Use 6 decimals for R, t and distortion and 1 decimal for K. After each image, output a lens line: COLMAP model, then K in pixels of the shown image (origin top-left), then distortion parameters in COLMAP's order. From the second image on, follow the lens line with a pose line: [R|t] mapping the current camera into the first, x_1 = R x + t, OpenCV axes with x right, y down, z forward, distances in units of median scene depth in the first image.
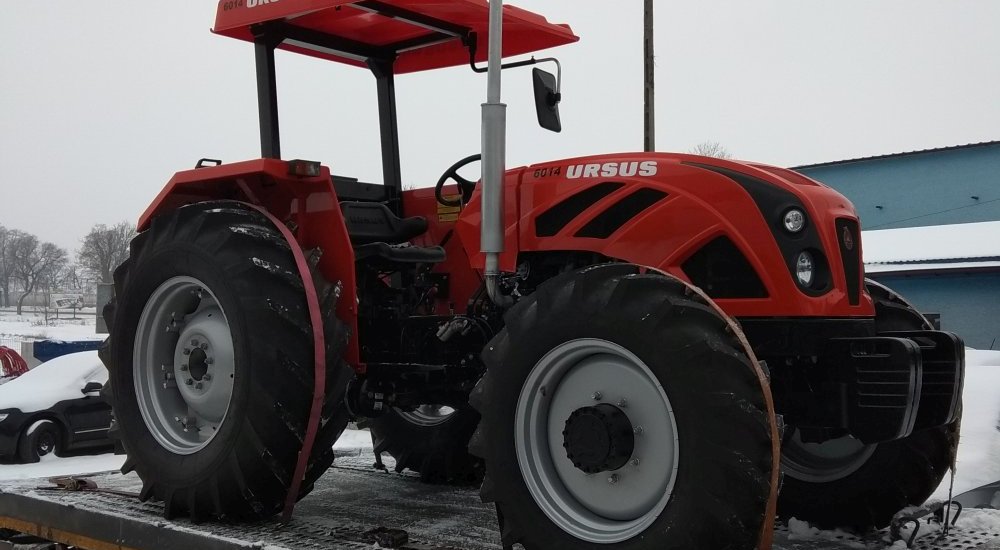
lens RADIAL K [[1089.6, 0, 526.2], [0, 1089.6, 195.0], [0, 0, 1]] dist [0.077394, -0.185940]
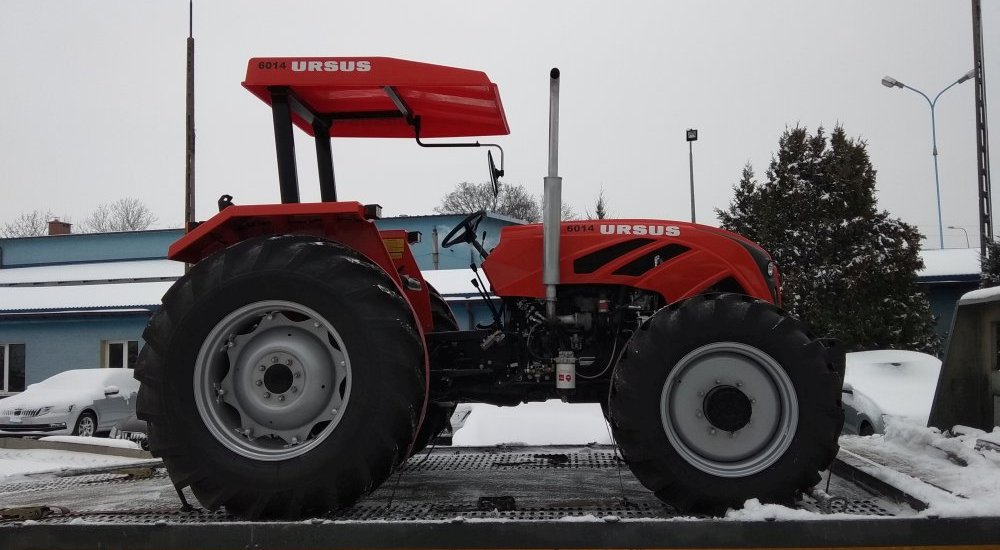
lens RADIAL K [[808.0, 0, 517.6], [0, 808.0, 225.2], [0, 0, 1]] dist [0.073358, -0.007242]
pose [[0.802080, 0.064039, 0.593774, -0.656762], [-0.047243, 0.997922, -0.043811, 0.024496], [-0.595346, 0.007088, 0.803438, 0.199180]]
